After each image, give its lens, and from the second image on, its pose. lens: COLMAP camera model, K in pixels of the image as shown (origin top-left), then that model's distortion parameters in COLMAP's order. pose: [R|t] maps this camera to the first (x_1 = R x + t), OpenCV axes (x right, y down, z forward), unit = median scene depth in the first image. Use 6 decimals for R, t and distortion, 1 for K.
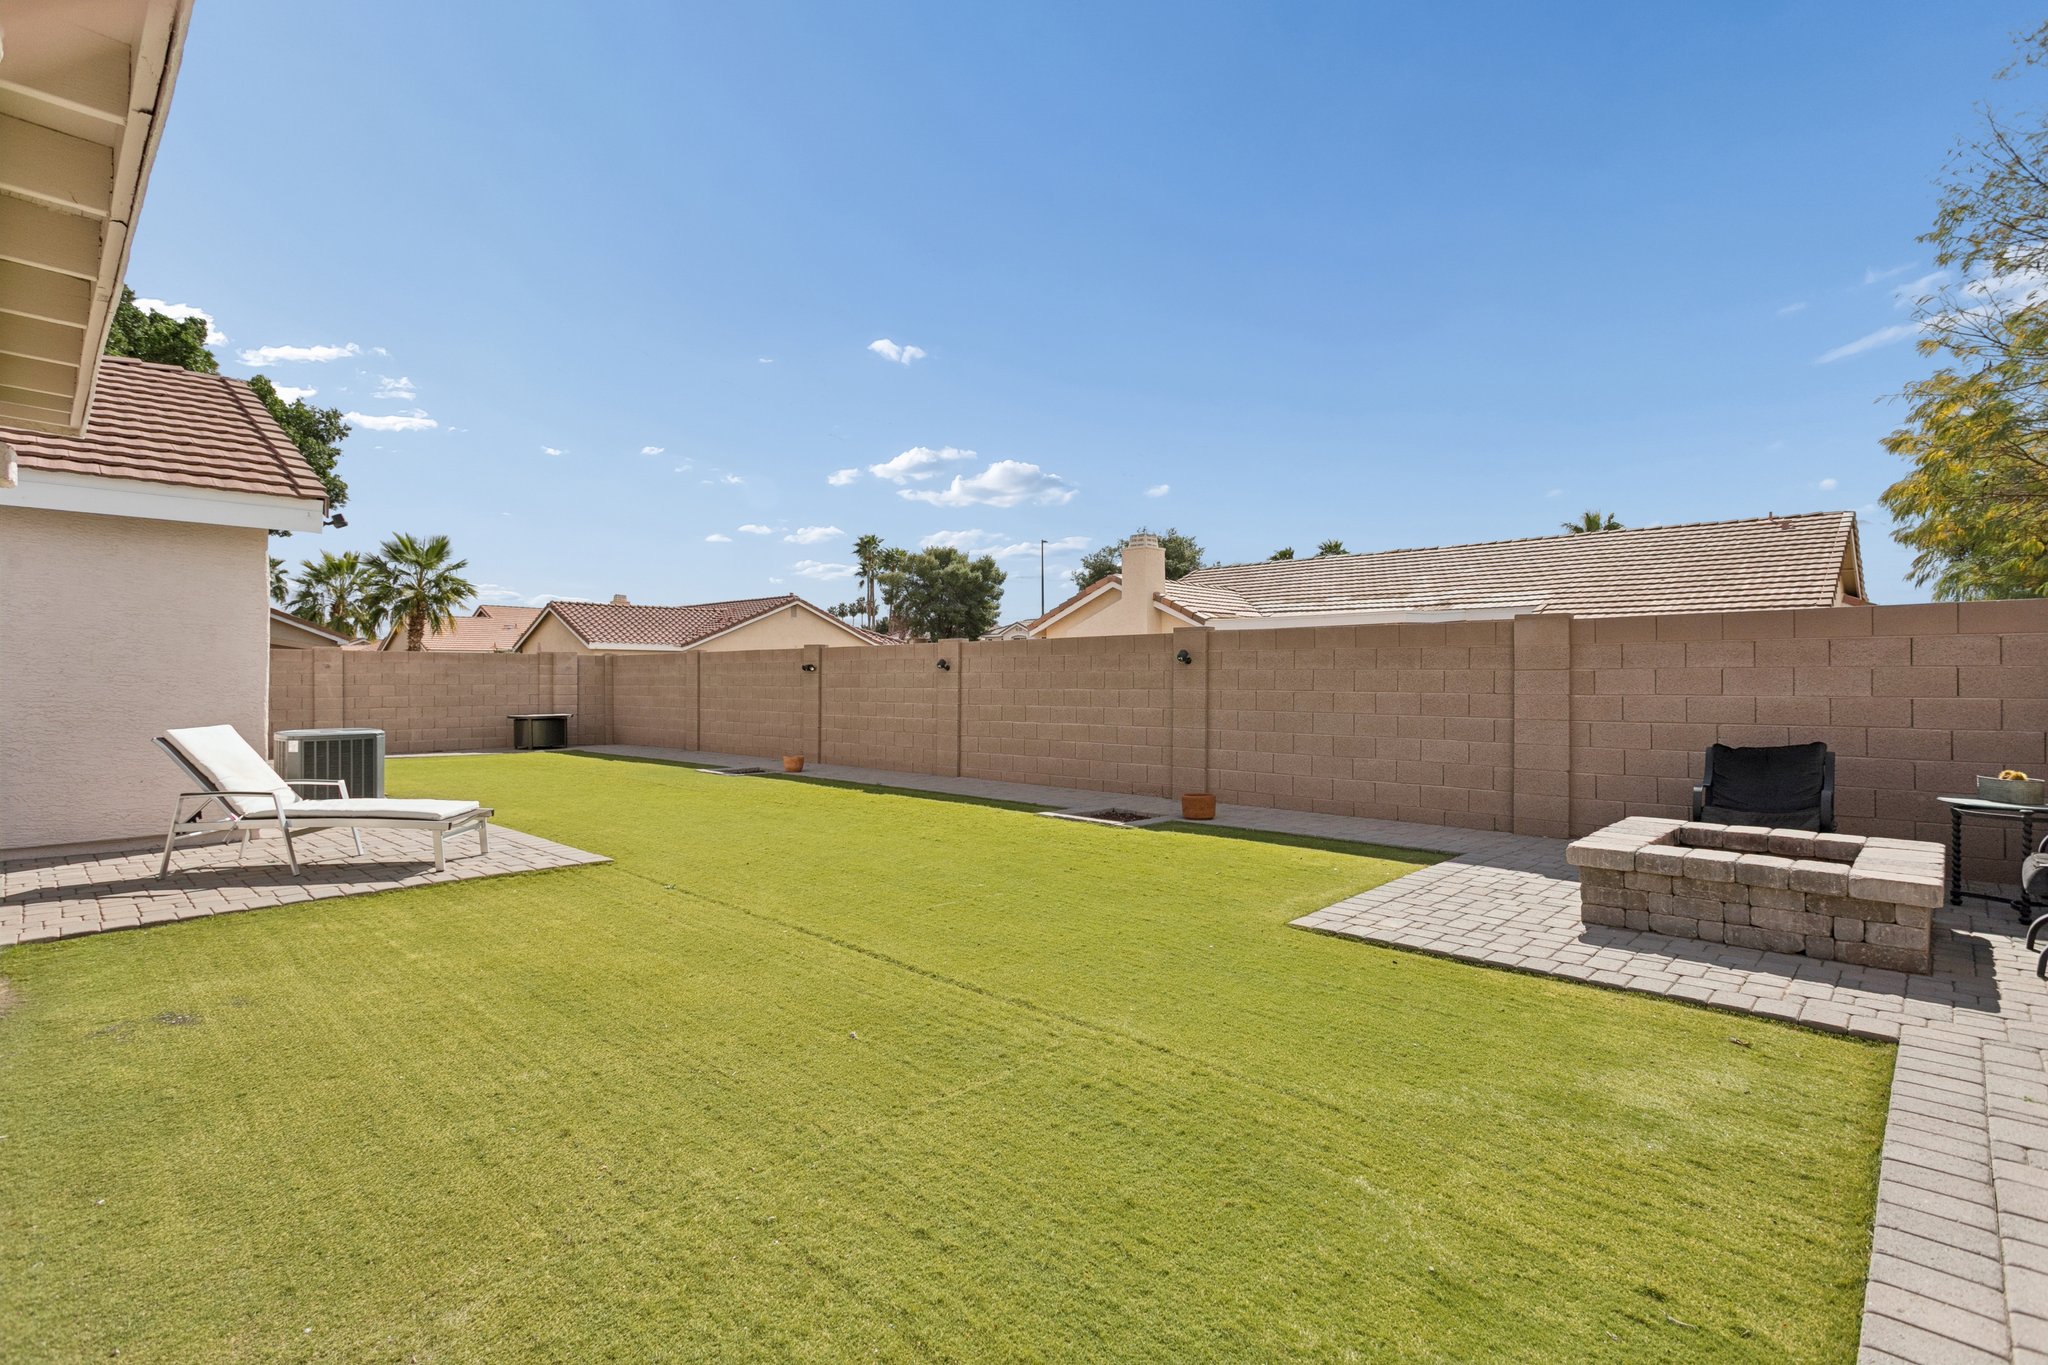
lens RADIAL K [[956.1, 0, 1024.0], [0, 956.1, 682.5], [0, 0, 1]] dist [-0.001361, 0.000631]
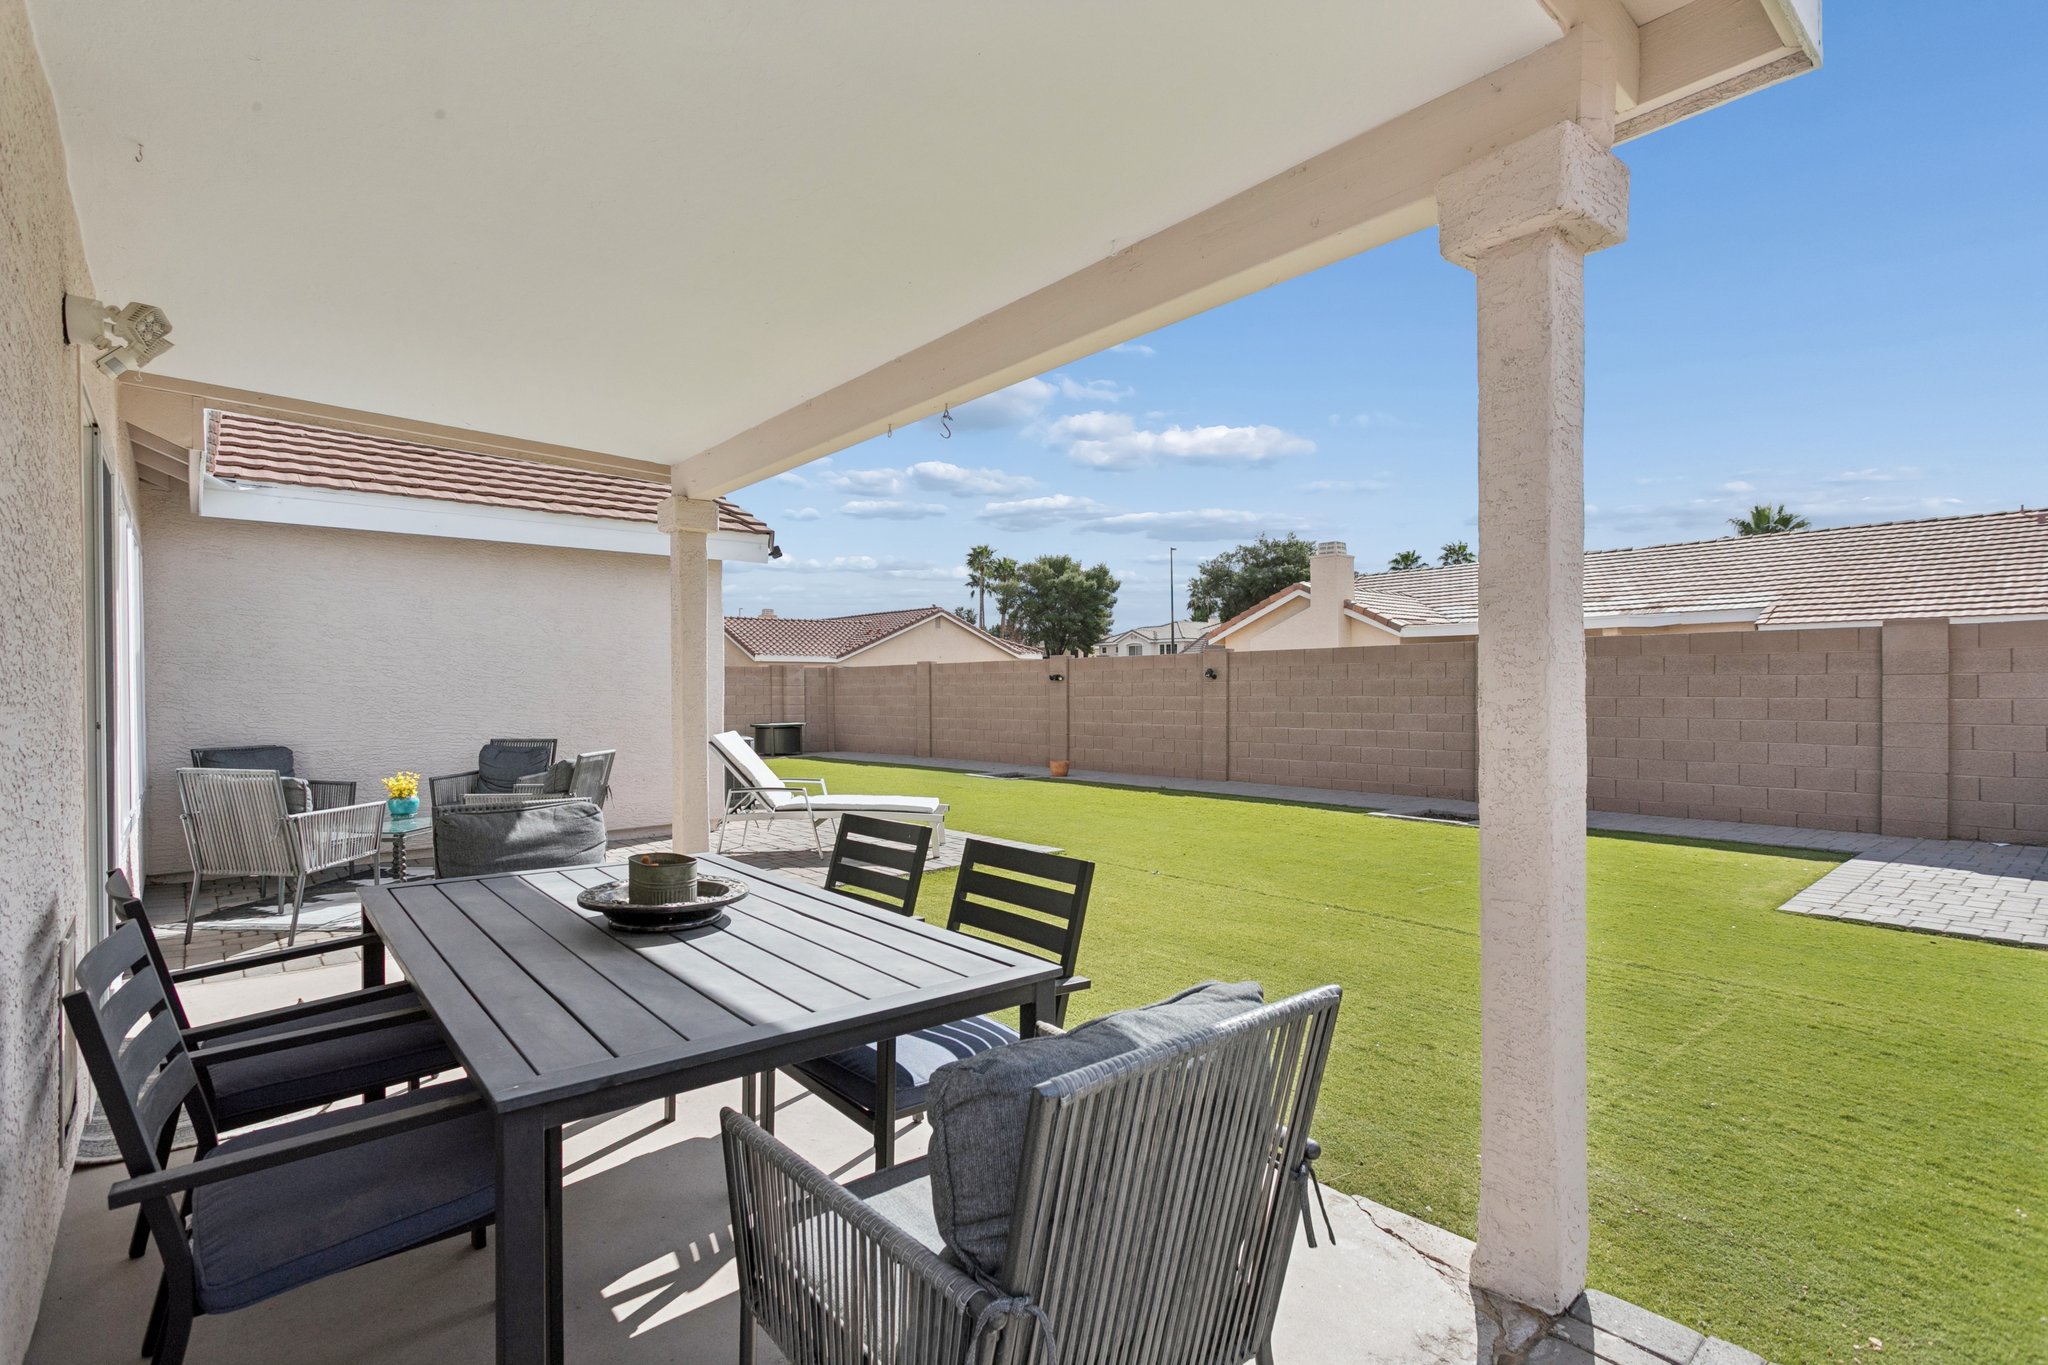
lens RADIAL K [[959.5, 0, 1030.2], [0, 959.5, 697.6], [0, 0, 1]] dist [-0.000435, 0.000082]
pose [[0.995580, -0.005754, -0.093739, -0.120967], [0.006420, 0.999956, 0.006809, -0.000624], [0.093696, -0.007380, 0.995574, -0.043005]]
